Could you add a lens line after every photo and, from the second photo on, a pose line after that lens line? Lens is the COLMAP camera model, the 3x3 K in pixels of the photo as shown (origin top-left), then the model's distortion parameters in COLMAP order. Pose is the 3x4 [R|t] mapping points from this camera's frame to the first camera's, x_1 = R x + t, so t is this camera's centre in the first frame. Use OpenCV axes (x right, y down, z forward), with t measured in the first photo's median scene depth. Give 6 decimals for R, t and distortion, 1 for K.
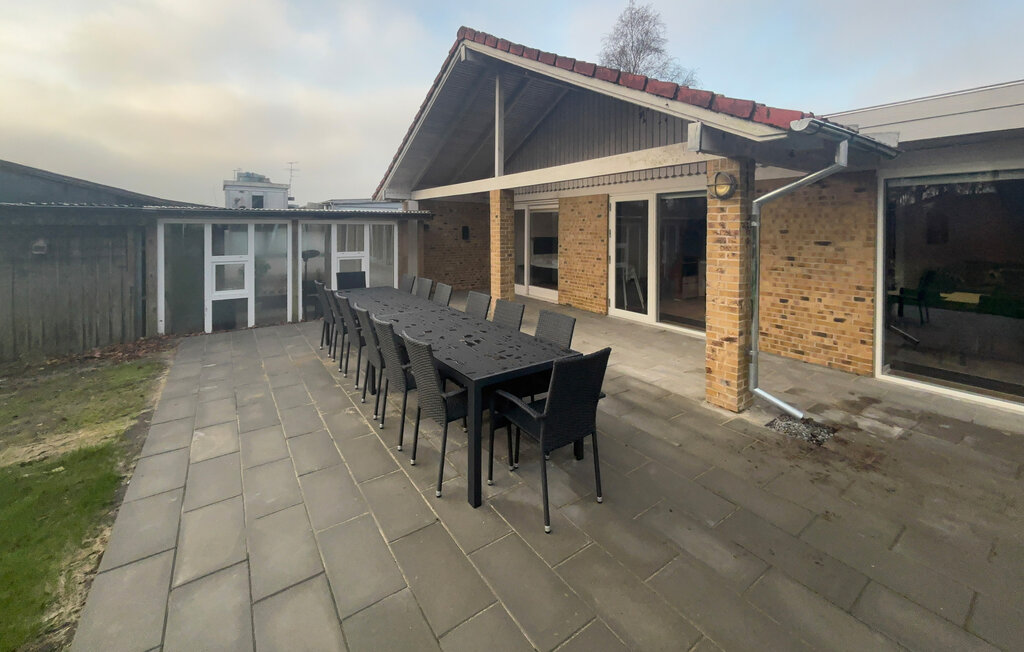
lens RADIAL K [[418.6, 0, 509.2], [0, 418.6, 237.6], [0, 0, 1]] dist [0.003771, -0.000174]
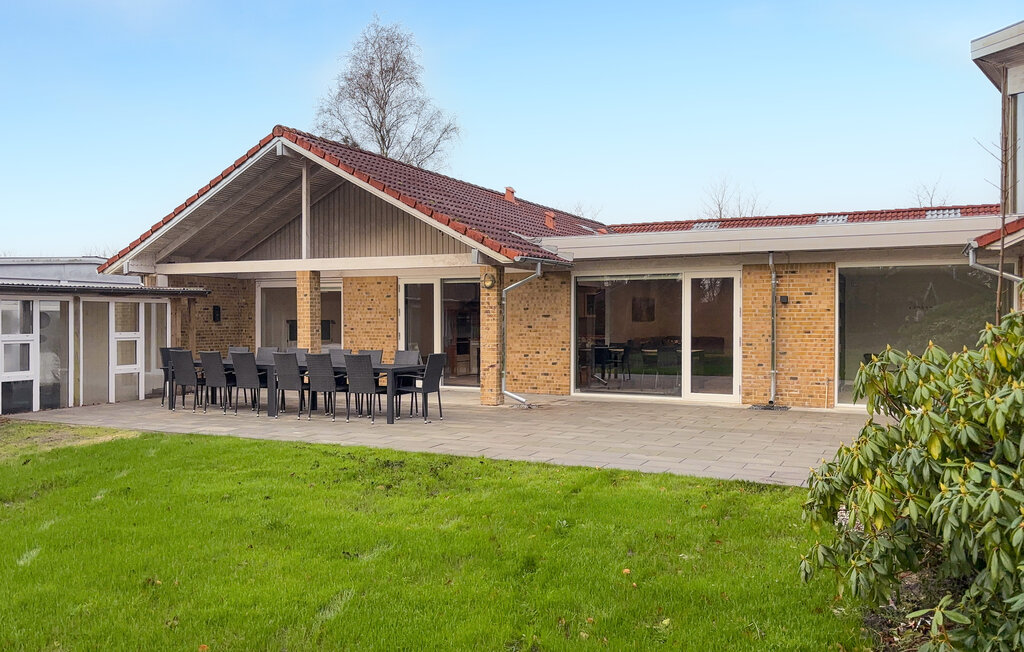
lens RADIAL K [[847.7, 0, 512.3], [0, 847.7, 326.0], [0, 0, 1]] dist [0.005346, -0.000125]
pose [[0.880804, -0.004341, 0.473462, -0.813578], [0.010985, 0.999876, -0.011268, 0.080887], [-0.473354, 0.015126, 0.880742, -1.630998]]
